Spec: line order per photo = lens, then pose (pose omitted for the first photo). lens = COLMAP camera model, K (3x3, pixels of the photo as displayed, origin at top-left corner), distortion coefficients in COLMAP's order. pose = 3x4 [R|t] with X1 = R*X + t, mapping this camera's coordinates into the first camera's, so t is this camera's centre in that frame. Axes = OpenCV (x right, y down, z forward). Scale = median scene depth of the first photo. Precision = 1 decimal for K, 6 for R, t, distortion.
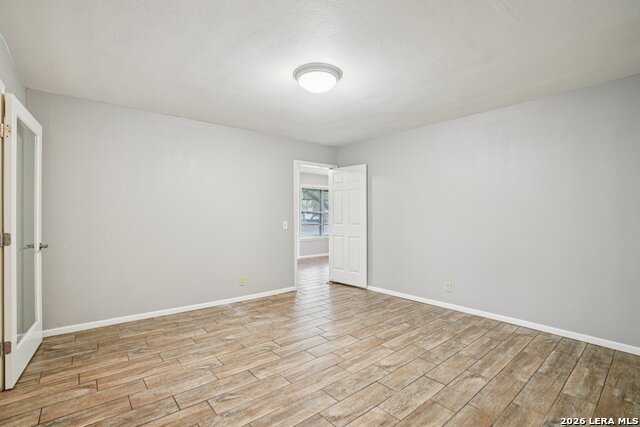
lens RADIAL K [[296.5, 0, 318.8], [0, 296.5, 211.3], [0, 0, 1]] dist [-0.075619, 0.031338]
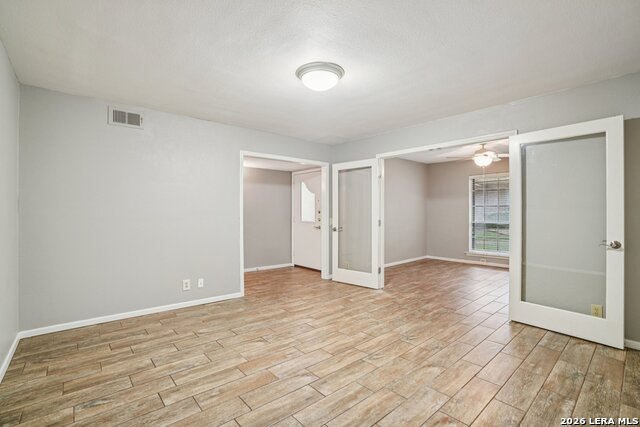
lens RADIAL K [[296.5, 0, 318.8], [0, 296.5, 211.3], [0, 0, 1]] dist [-0.075619, 0.031338]
pose [[-0.999784, -0.000112, -0.020761, 0.019482], [0.000211, 0.999878, -0.015592, 0.026188], [0.020760, -0.015593, -0.999663, 1.879498]]
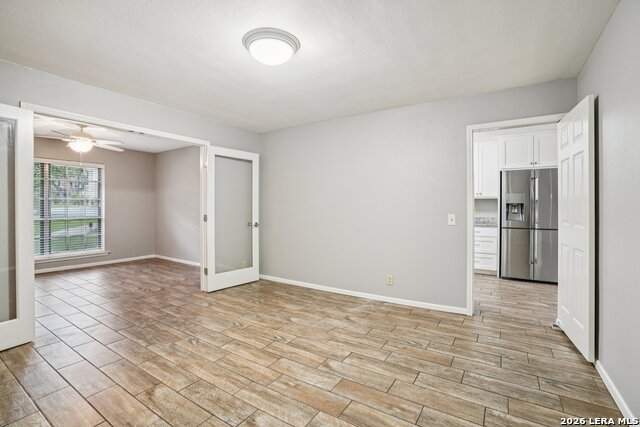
lens RADIAL K [[296.5, 0, 318.8], [0, 296.5, 211.3], [0, 0, 1]] dist [-0.075619, 0.031338]
pose [[0.295259, 0.015032, -0.955299, 0.799133], [0.011714, 0.999744, 0.019352, 0.015614], [0.955345, -0.016905, 0.295007, 0.824275]]
